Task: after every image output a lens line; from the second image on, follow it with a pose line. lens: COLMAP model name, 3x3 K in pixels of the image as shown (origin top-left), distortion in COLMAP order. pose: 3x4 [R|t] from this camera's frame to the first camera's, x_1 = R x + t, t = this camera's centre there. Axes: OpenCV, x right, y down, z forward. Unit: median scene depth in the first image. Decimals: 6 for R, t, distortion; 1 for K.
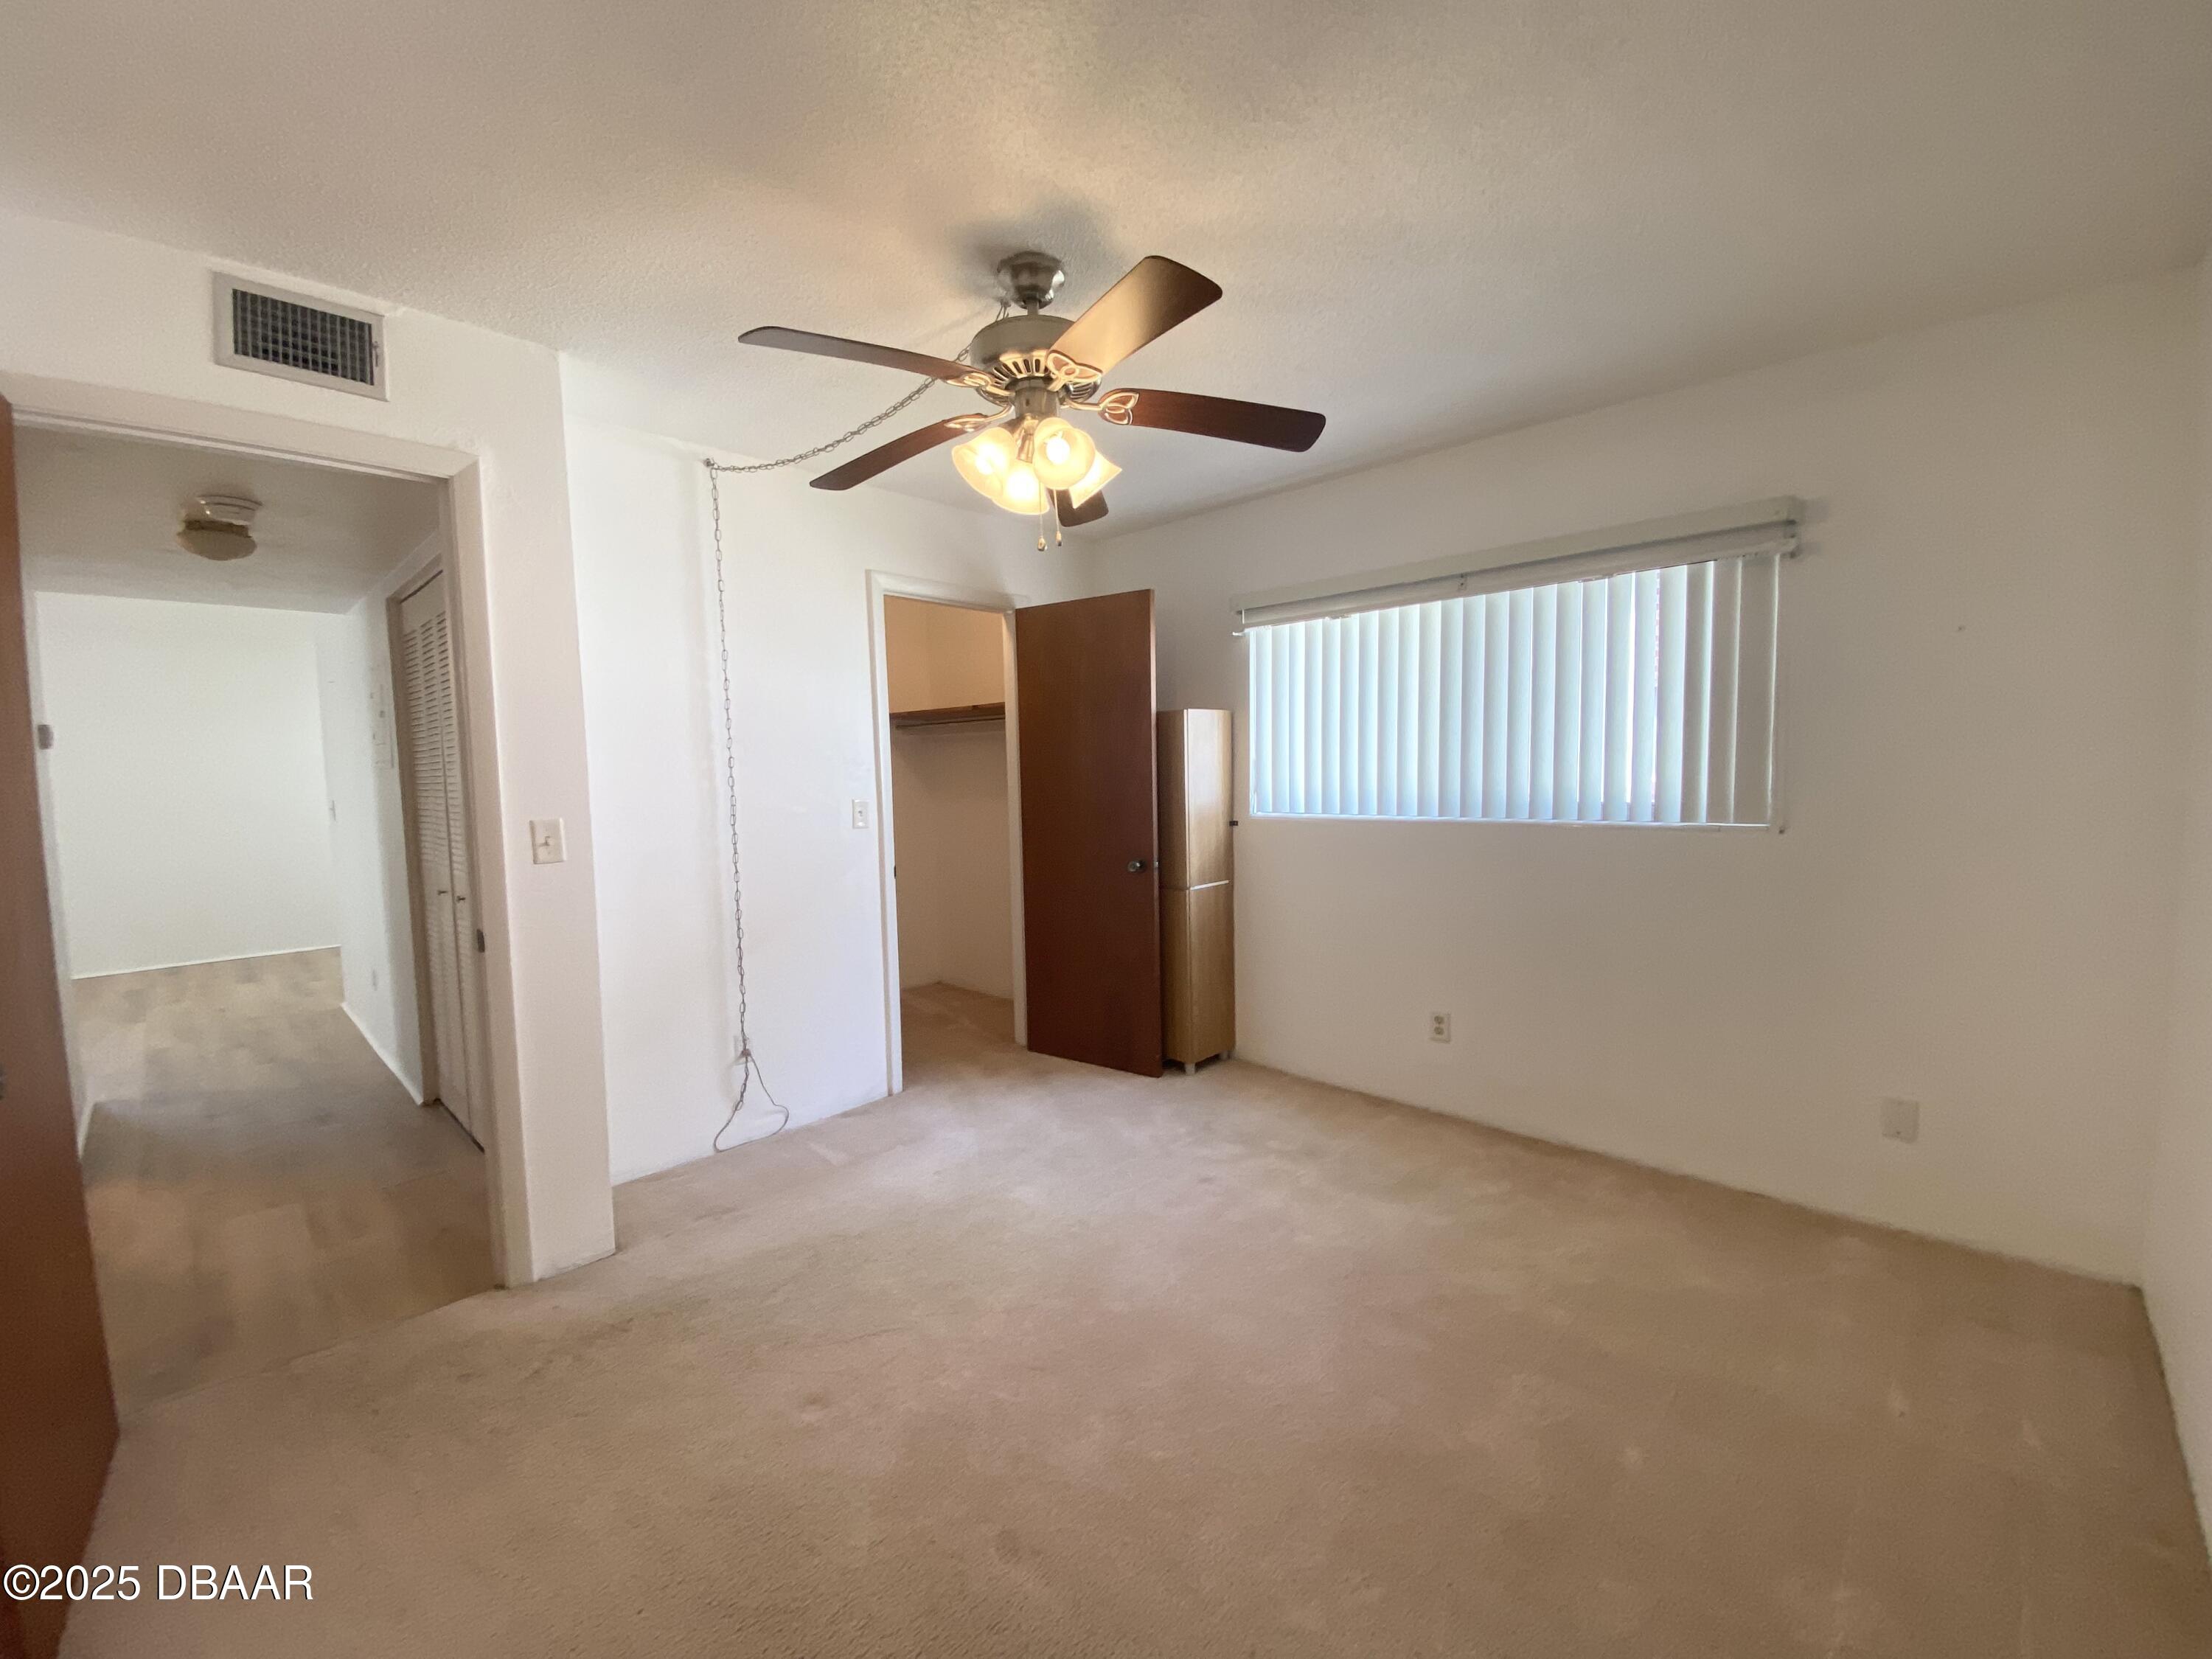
lens RADIAL K [[896.0, 0, 1097.2], [0, 896.0, 831.9], [0, 0, 1]] dist [0.048943, -0.033355]
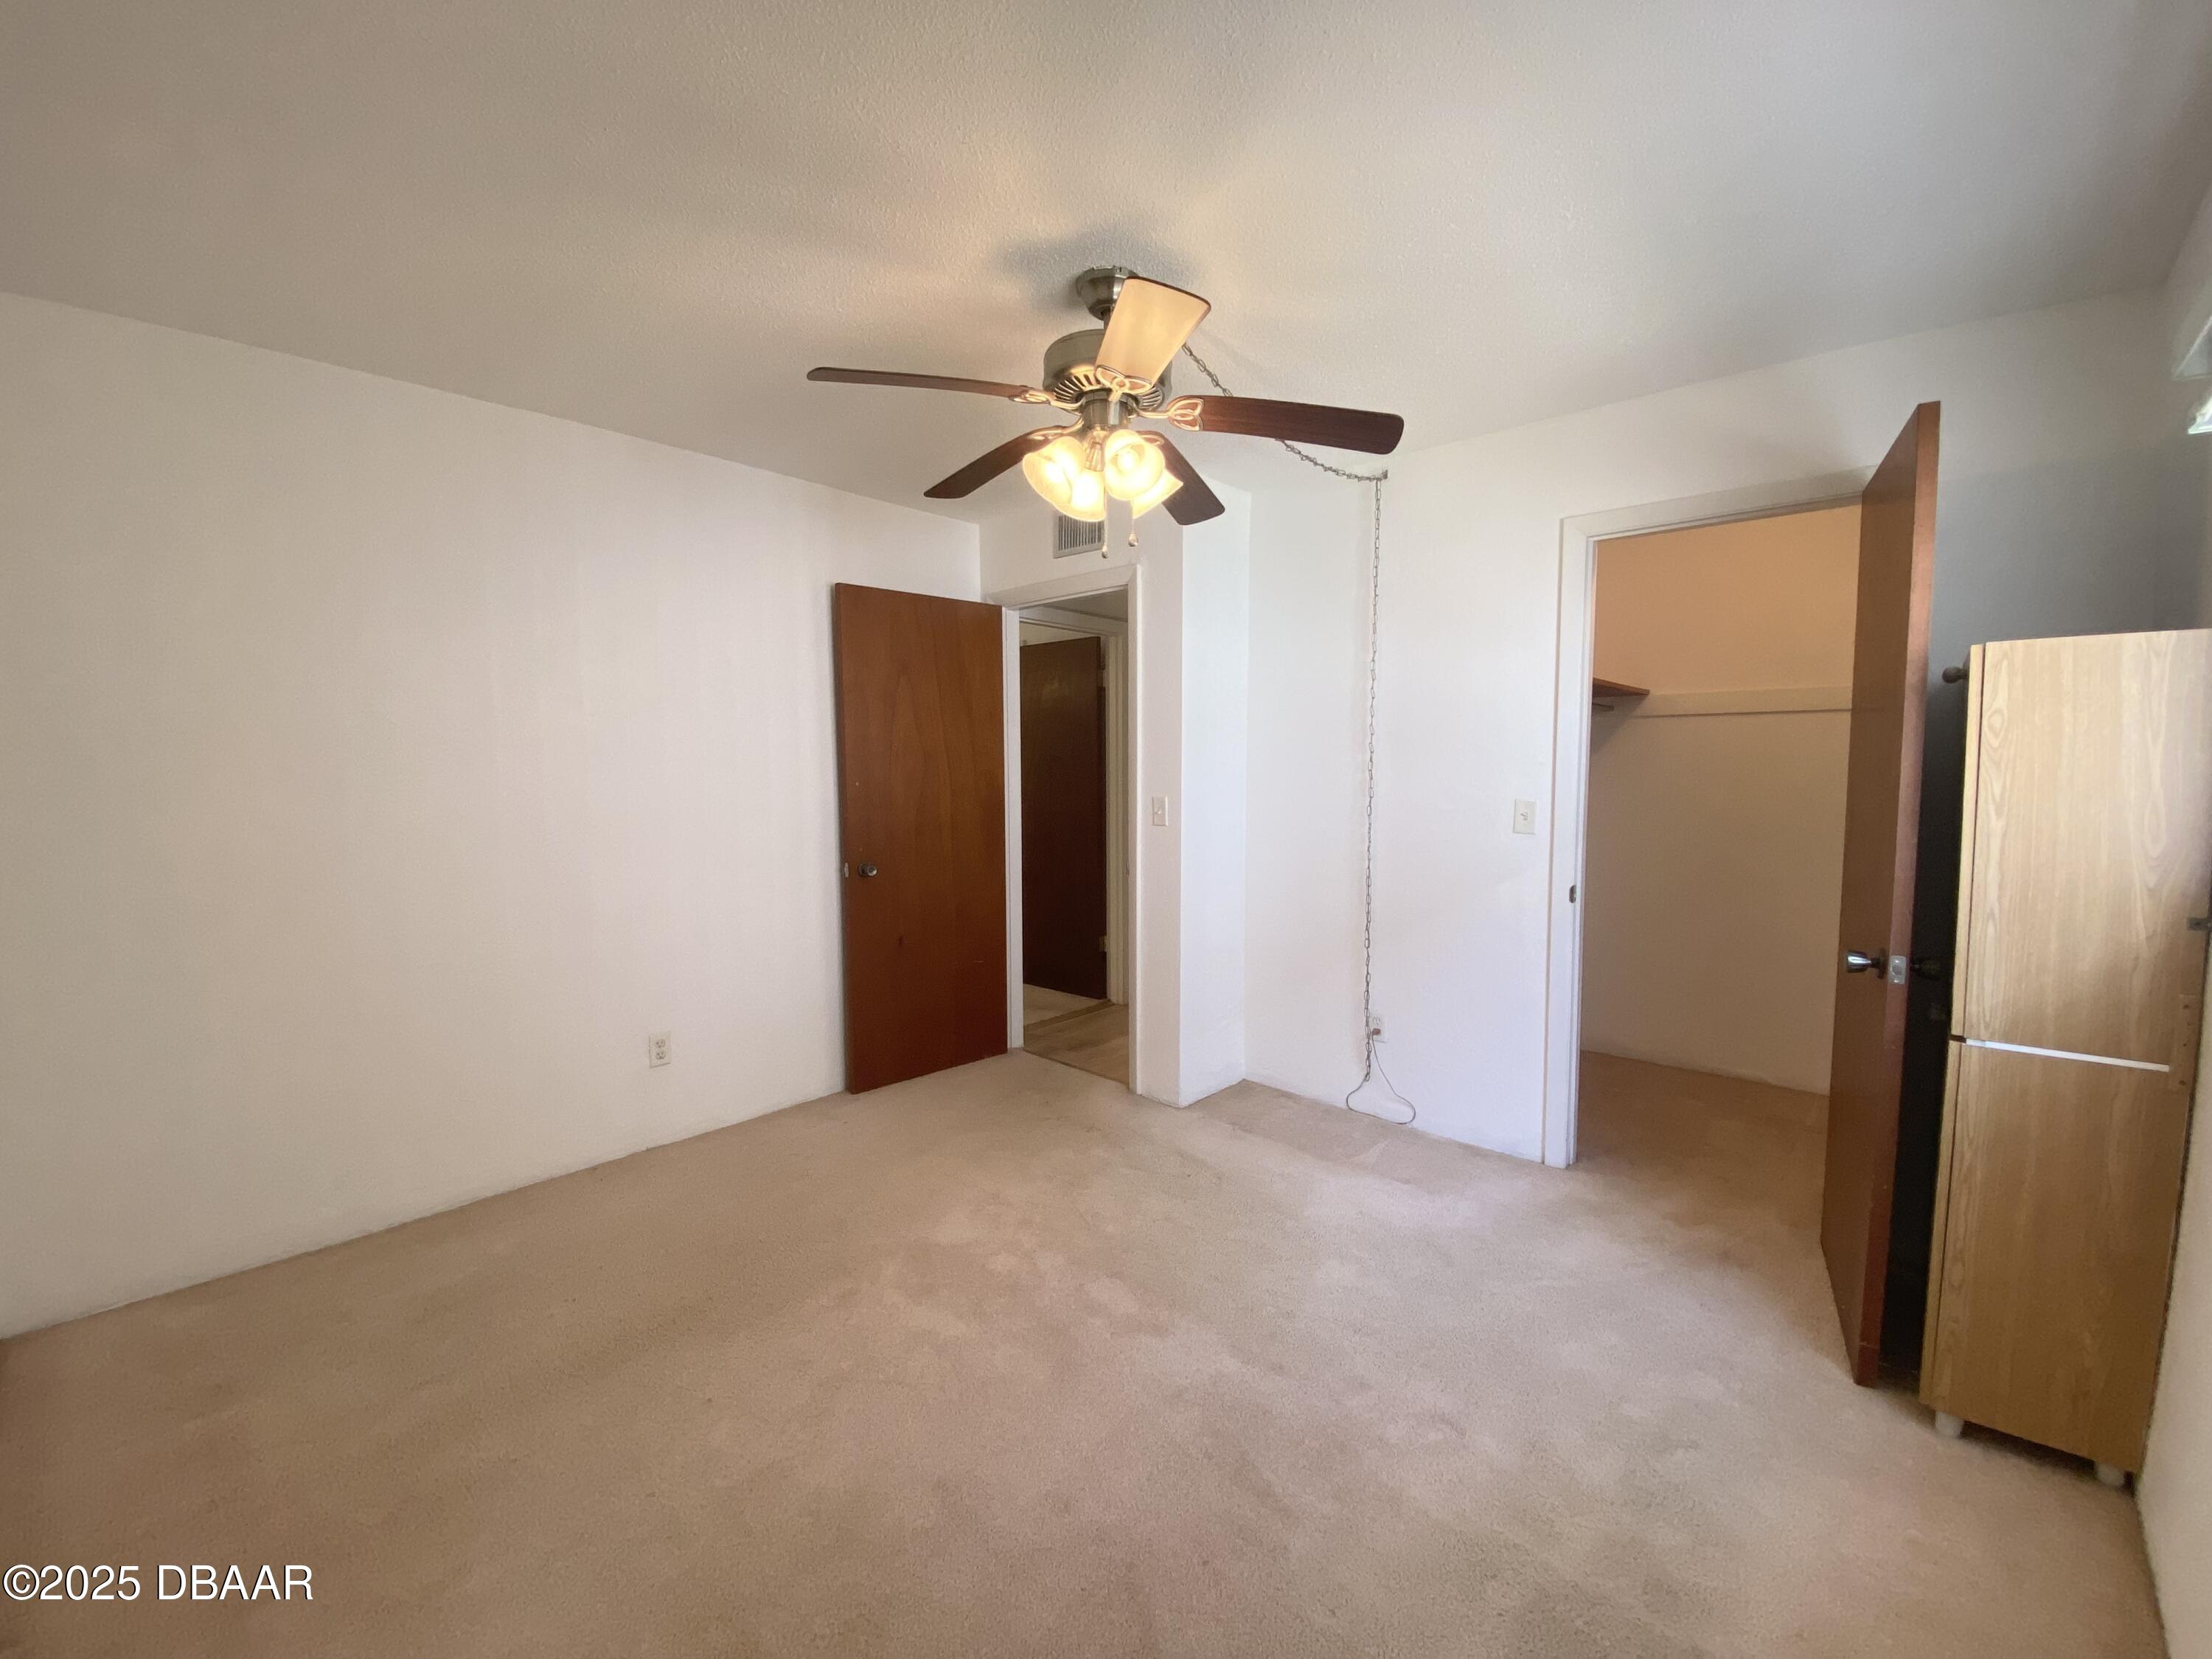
lens RADIAL K [[896.0, 0, 1097.2], [0, 896.0, 831.9], [0, 0, 1]] dist [0.048943, -0.033355]
pose [[0.020082, 0.096624, -0.995118, 0.634199], [-0.065273, 0.993322, 0.095132, -0.066768], [0.997665, 0.063044, 0.026255, 0.634768]]
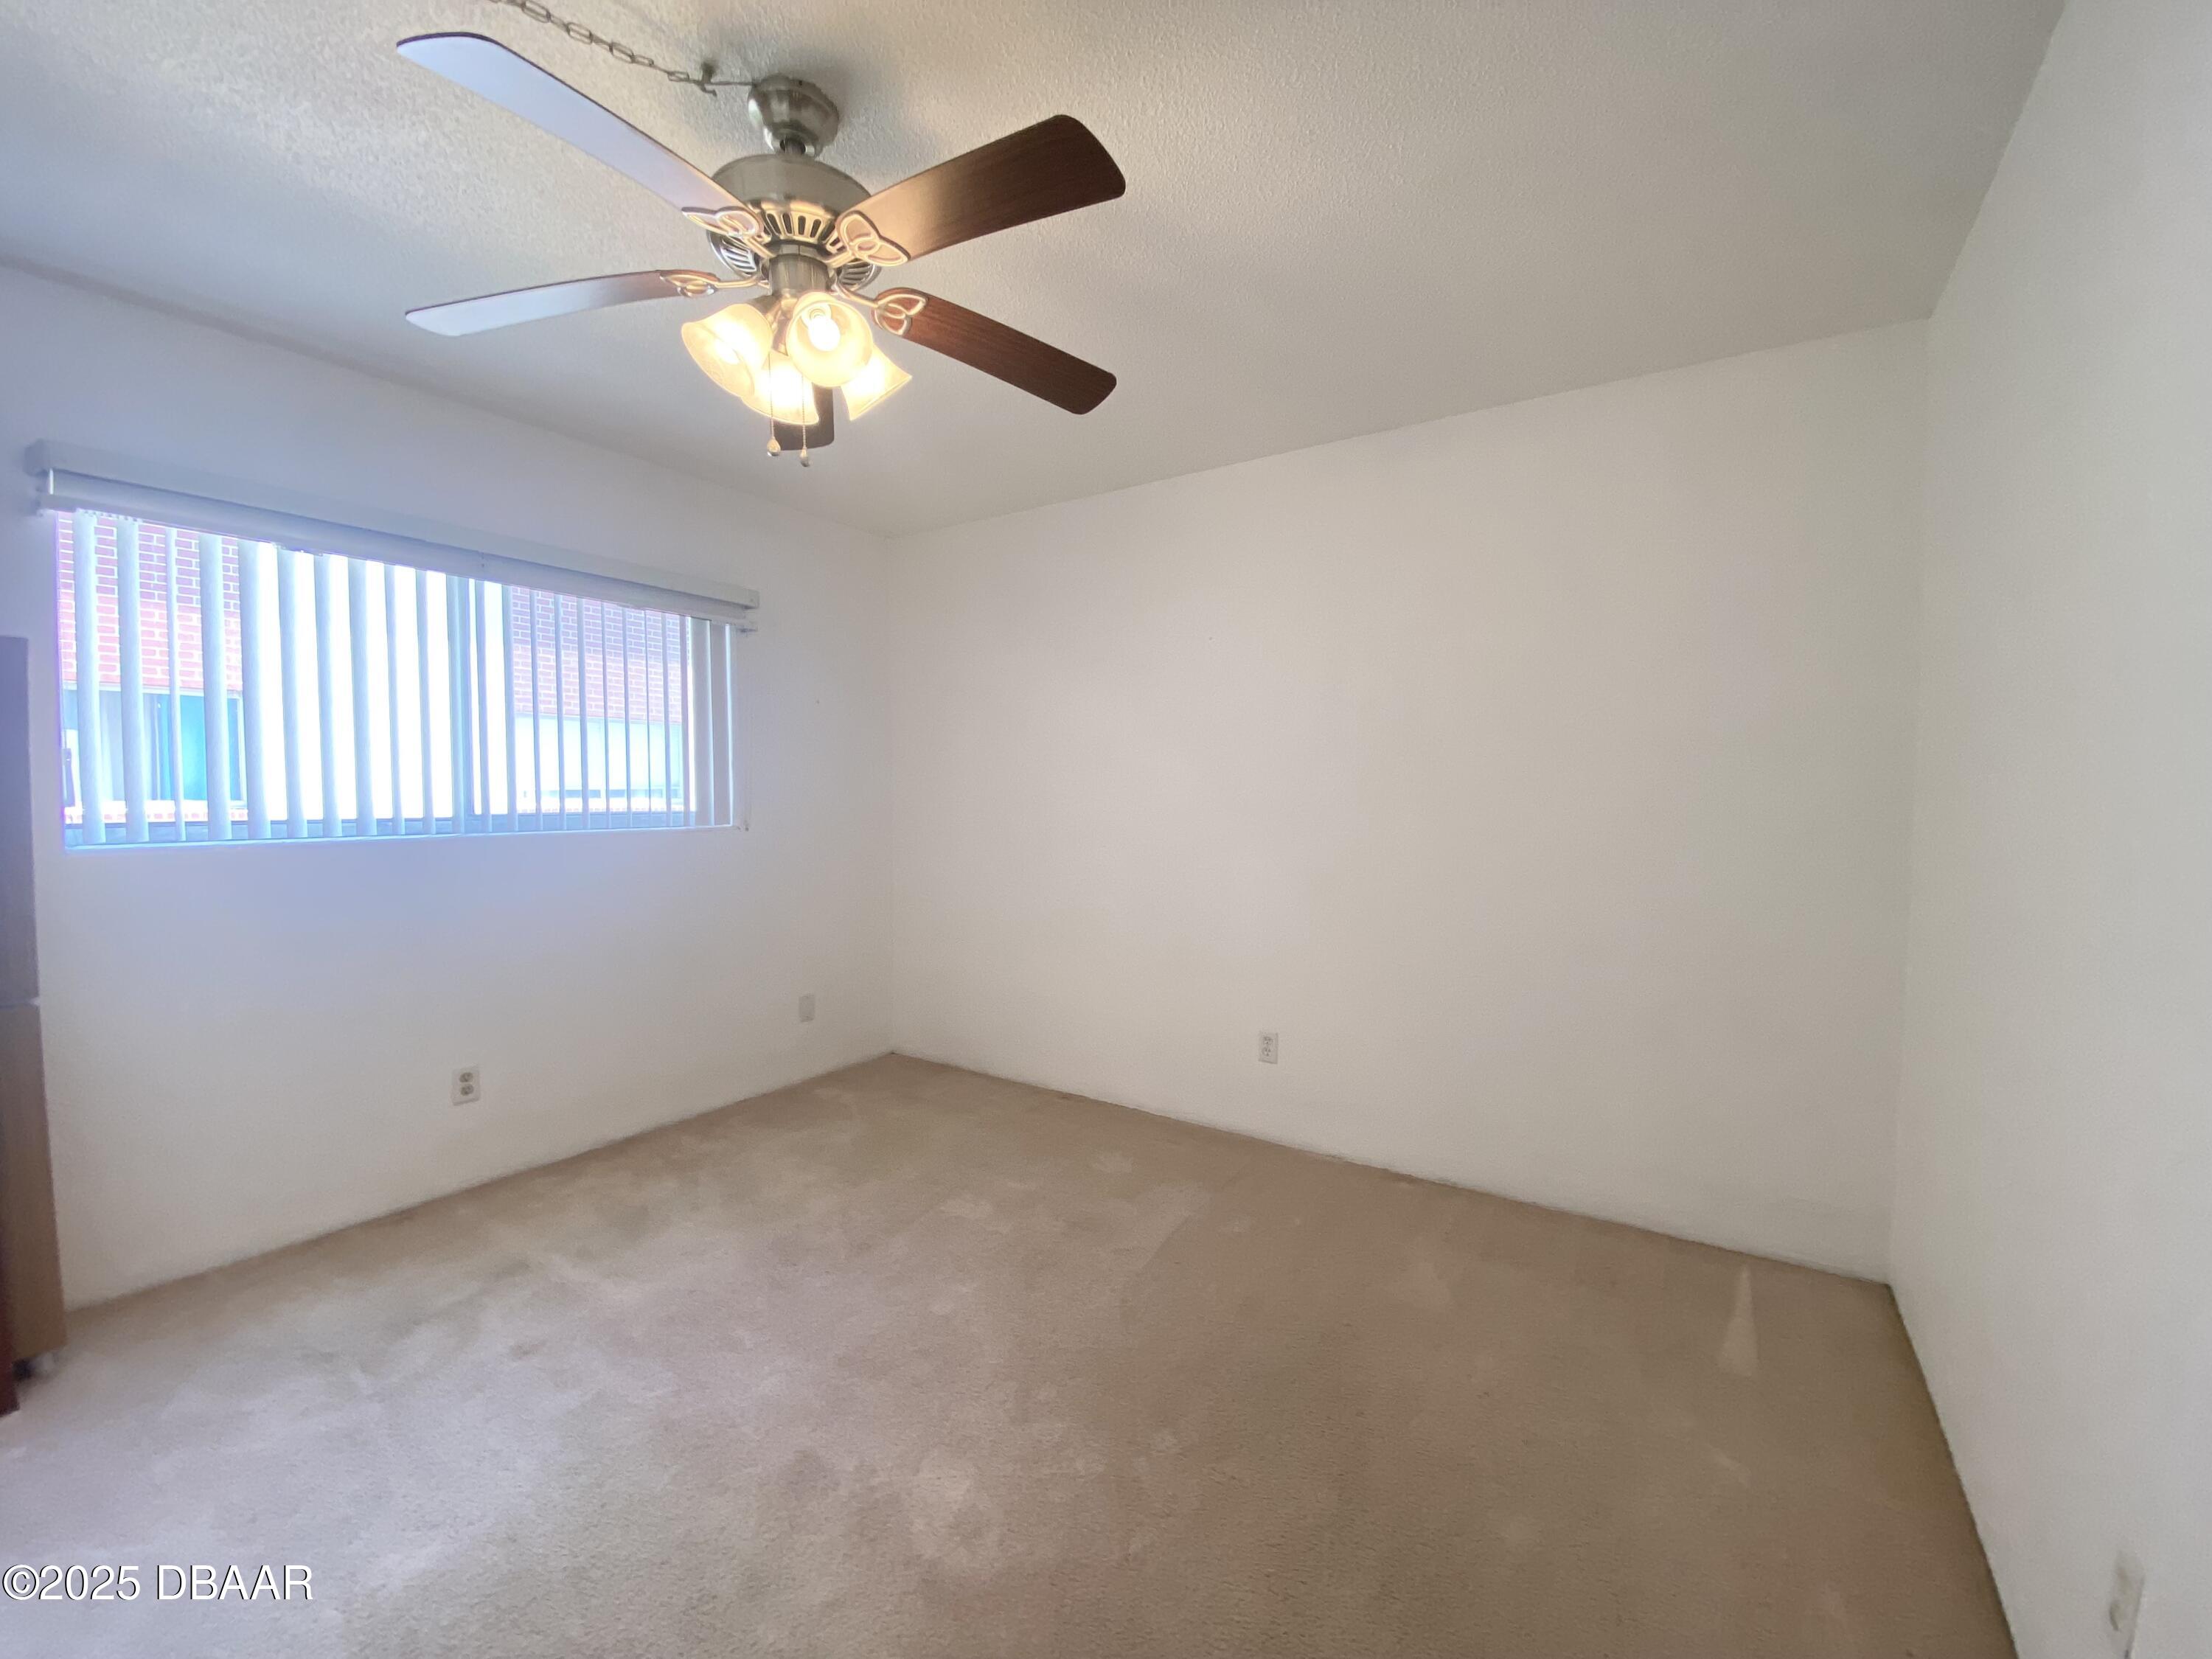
lens RADIAL K [[896.0, 0, 1097.2], [0, 896.0, 831.9], [0, 0, 1]] dist [0.048943, -0.033355]
pose [[-0.164041, -0.032432, 0.985920, -0.563246], [0.060699, 0.997234, 0.042904, -0.018679], [-0.984584, 0.066883, -0.161619, 0.574751]]
